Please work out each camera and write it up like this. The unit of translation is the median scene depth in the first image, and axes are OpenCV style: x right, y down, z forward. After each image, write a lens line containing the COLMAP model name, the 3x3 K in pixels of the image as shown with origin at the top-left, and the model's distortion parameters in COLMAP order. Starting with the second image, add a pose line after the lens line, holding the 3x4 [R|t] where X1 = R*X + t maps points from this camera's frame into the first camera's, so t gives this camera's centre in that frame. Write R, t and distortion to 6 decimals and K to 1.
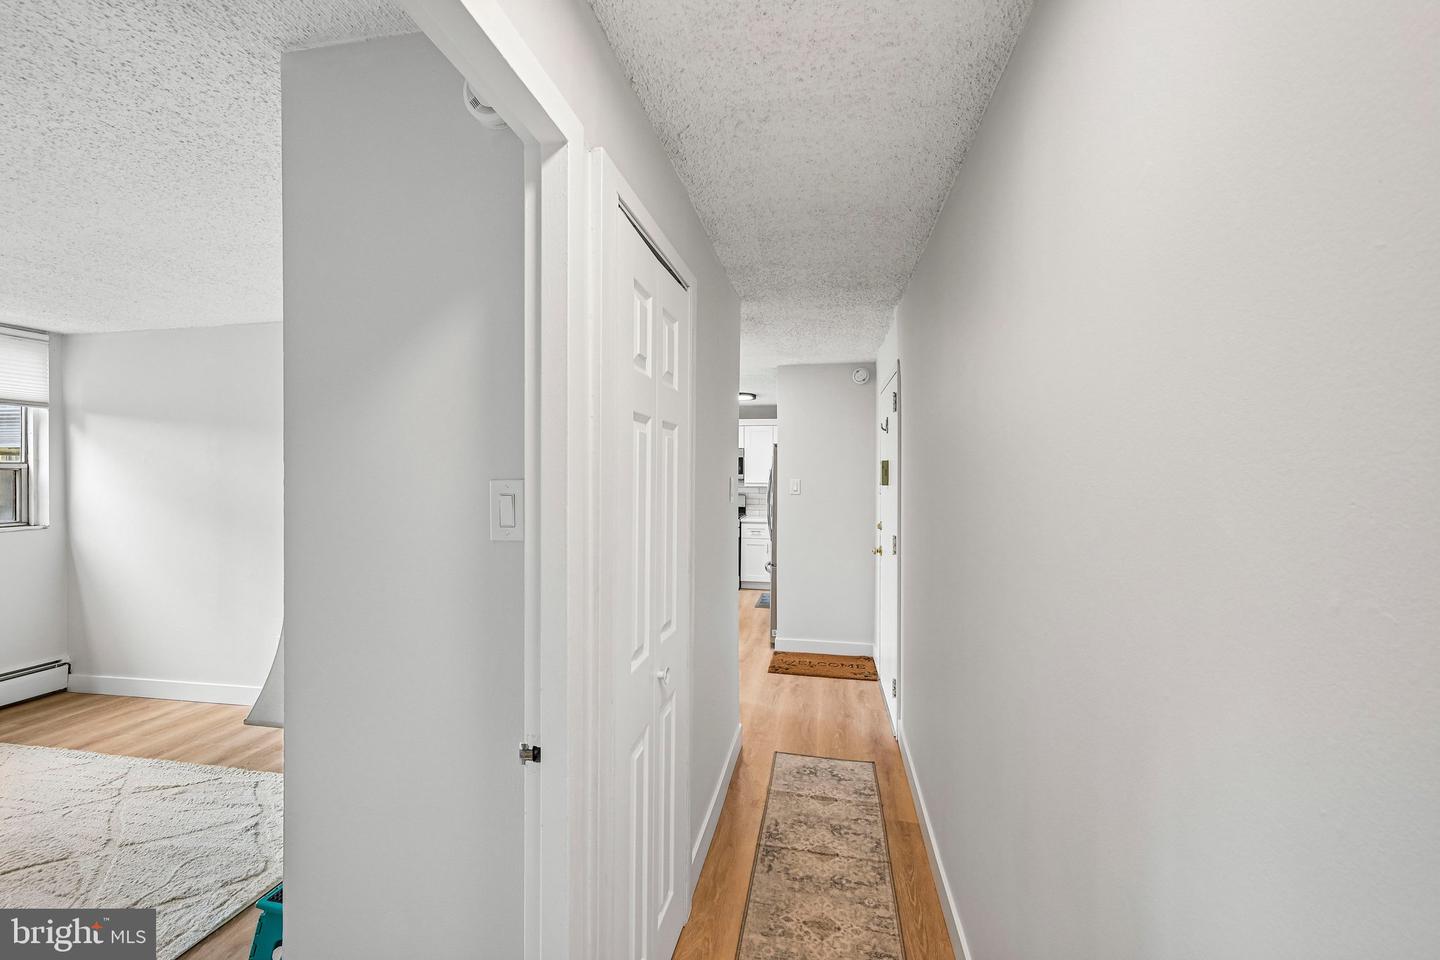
lens RADIAL K [[568.0, 0, 718.8], [0, 568.0, 476.1], [0, 0, 1]] dist [0.002165, 0.000887]
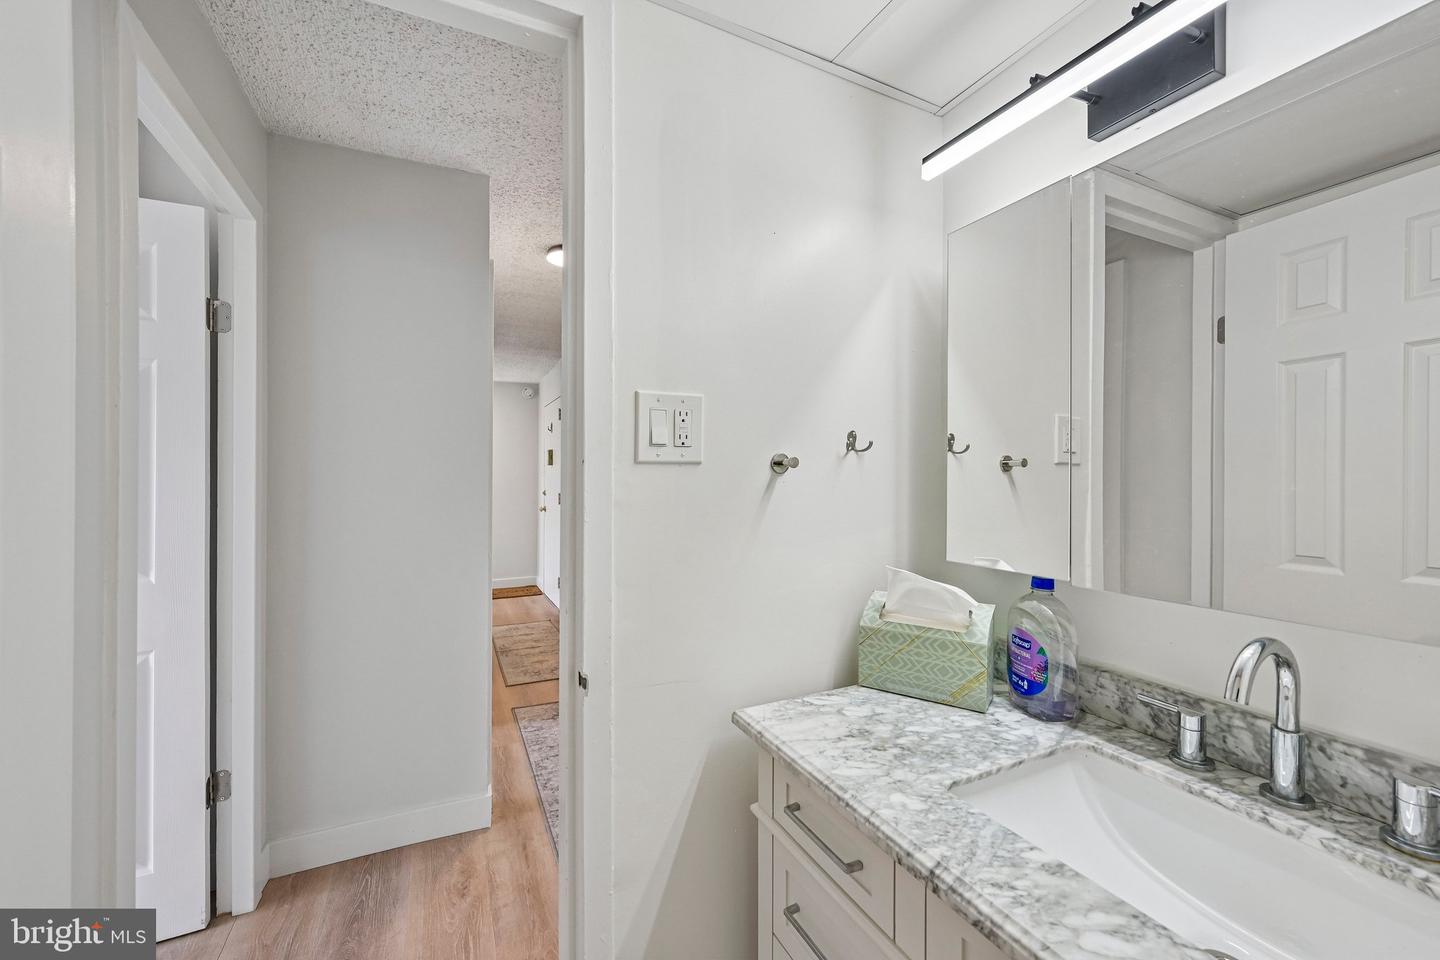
lens RADIAL K [[568.0, 0, 720.8], [0, 568.0, 476.9], [0, 0, 1]] dist [0.002165, 0.000887]
pose [[0.800452, -0.003869, 0.599384, -0.280963], [0.000934, 0.999986, 0.005208, 0.041184], [-0.599396, -0.003609, 0.800445, -0.569661]]
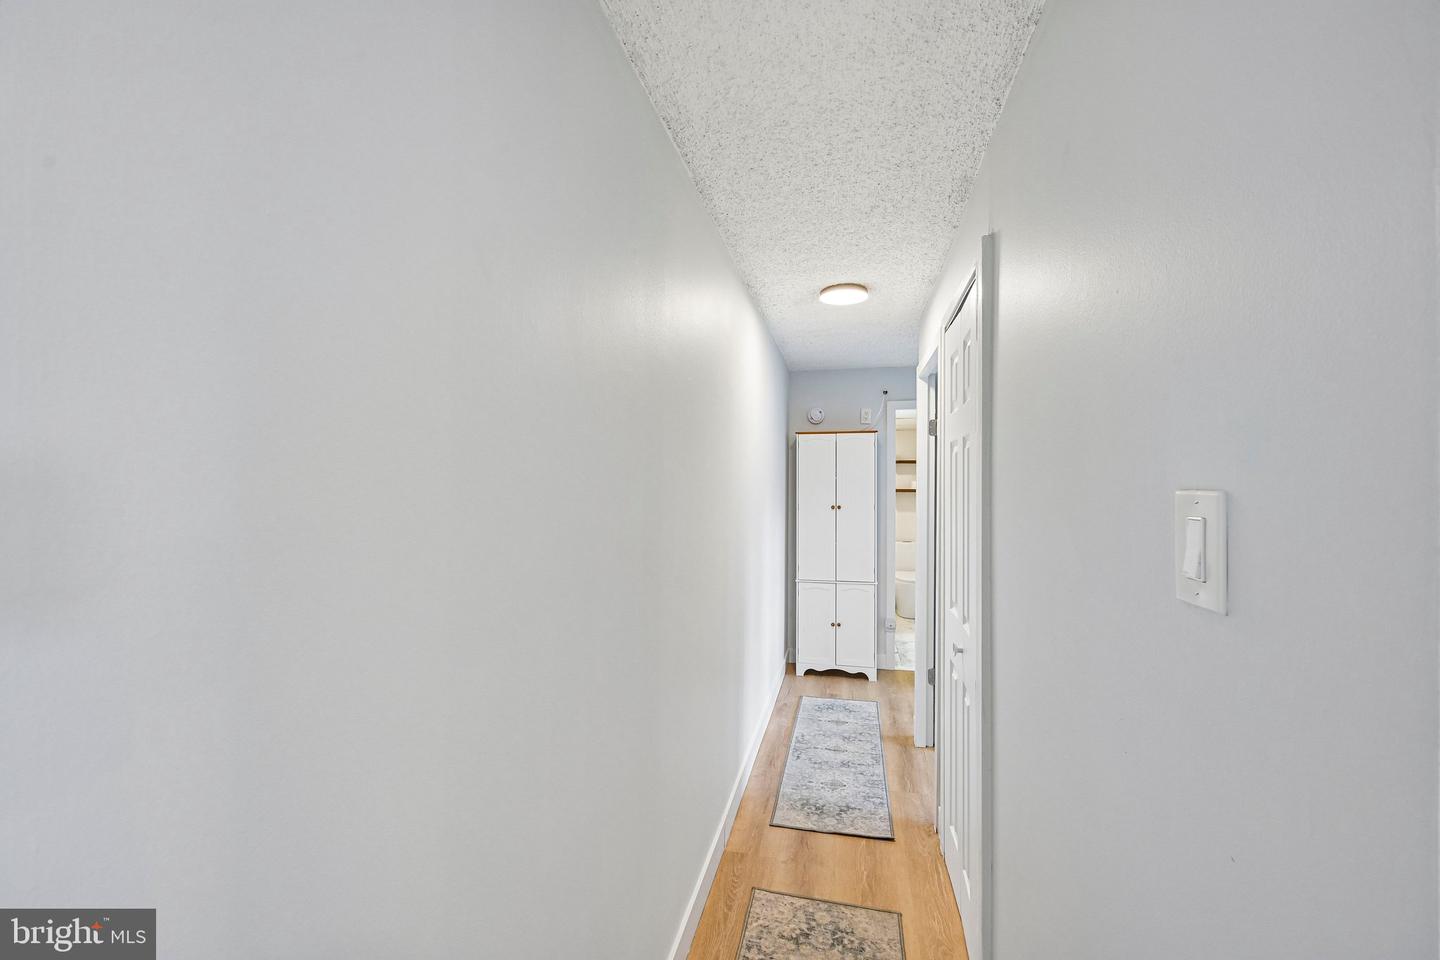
lens RADIAL K [[568.0, 0, 721.5], [0, 568.0, 483.0], [0, 0, 1]] dist [0.002165, 0.000887]
pose [[-0.998962, -0.003648, 0.045400, 0.160626], [-0.003796, 0.999988, -0.003194, -0.012418], [-0.045388, -0.003363, -0.998964, 1.010626]]
